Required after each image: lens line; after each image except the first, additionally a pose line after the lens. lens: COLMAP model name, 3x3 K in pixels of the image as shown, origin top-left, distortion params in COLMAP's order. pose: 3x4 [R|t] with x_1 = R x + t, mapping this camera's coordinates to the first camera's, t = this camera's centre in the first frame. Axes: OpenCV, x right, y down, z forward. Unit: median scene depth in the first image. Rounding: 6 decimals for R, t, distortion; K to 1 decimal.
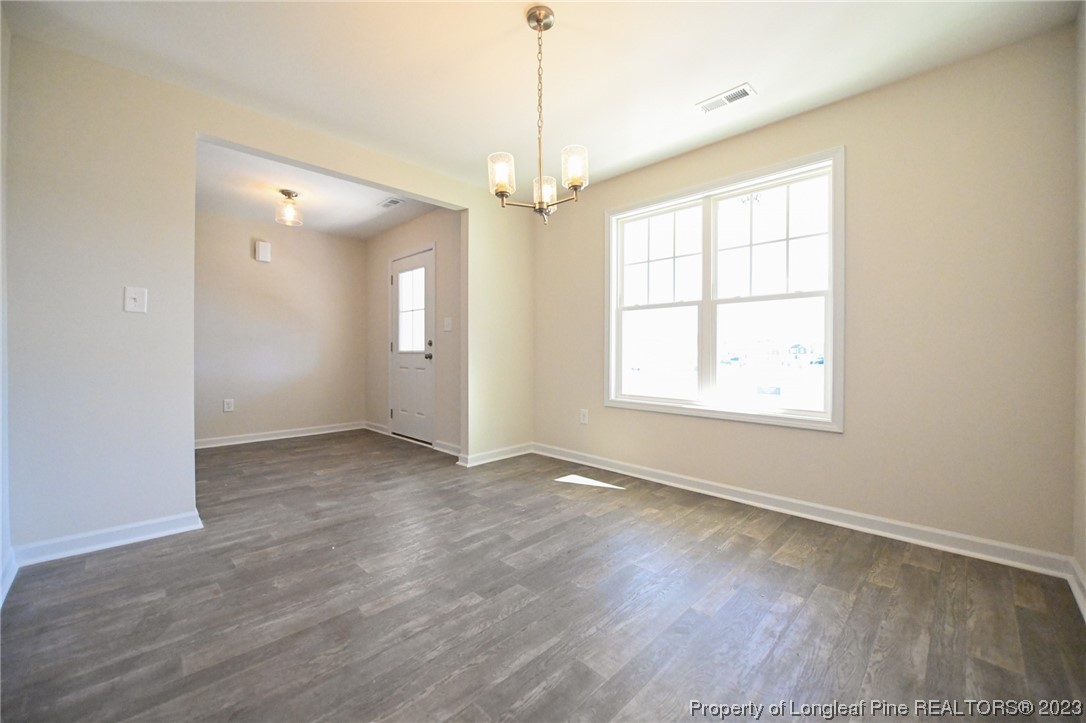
lens RADIAL K [[428.3, 0, 537.1], [0, 428.3, 358.3], [0, 0, 1]] dist [-0.009047, -0.000511]
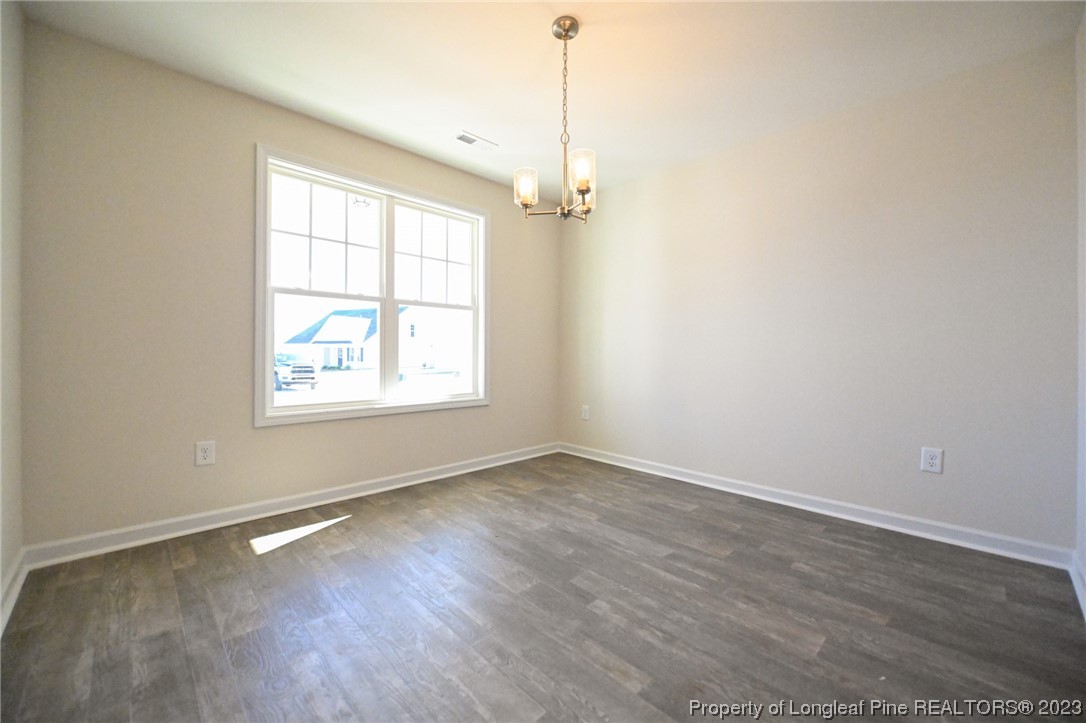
lens RADIAL K [[428.3, 0, 555.1], [0, 428.3, 360.1], [0, 0, 1]] dist [-0.009047, -0.000511]
pose [[-0.000943, -0.021793, 0.999762, -0.679076], [0.006908, 0.999739, 0.021799, -0.010592], [-0.999976, 0.006927, -0.000792, 0.671006]]
